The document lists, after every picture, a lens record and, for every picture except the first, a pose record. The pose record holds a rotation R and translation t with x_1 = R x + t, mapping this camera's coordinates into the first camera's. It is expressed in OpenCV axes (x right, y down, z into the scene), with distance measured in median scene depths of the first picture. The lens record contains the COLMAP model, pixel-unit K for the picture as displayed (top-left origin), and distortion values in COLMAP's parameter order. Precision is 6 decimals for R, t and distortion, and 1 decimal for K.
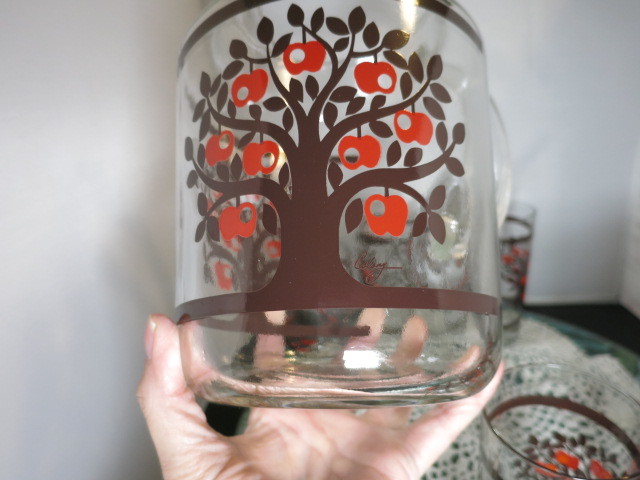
lens RADIAL K [[500.2, 0, 320.0], [0, 500.2, 240.0], [0, 0, 1]] dist [-0.004653, -0.000717]
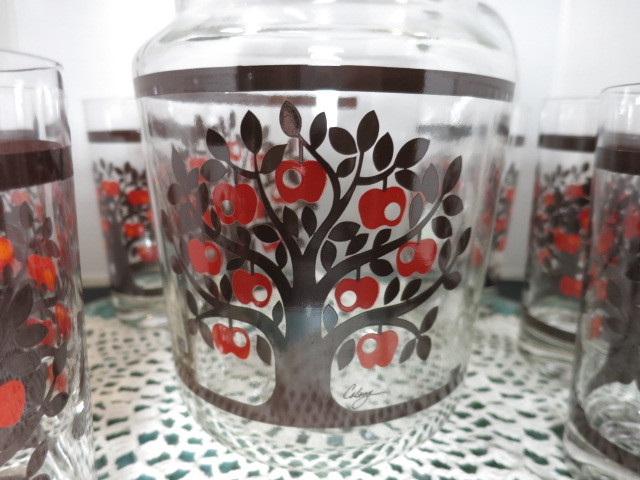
lens RADIAL K [[500.2, 0, 320.0], [0, 500.2, 240.0], [0, 0, 1]] dist [-0.004653, -0.000717]
pose [[0.997651, 0.013659, 0.067124, -0.054872], [-0.048768, 0.829767, 0.555975, -0.764218], [-0.048104, -0.557942, 0.828484, 0.260062]]
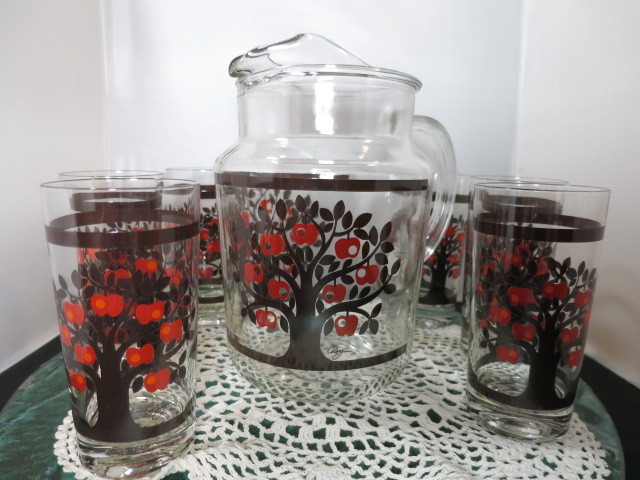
lens RADIAL K [[500.2, 0, 320.0], [0, 500.2, 240.0], [0, 0, 1]] dist [-0.004653, -0.000717]
pose [[0.998936, 0.037909, 0.026274, -0.025970], [-0.046004, 0.859971, 0.508266, -1.210710], [-0.003327, -0.508933, 0.860799, -0.433377]]
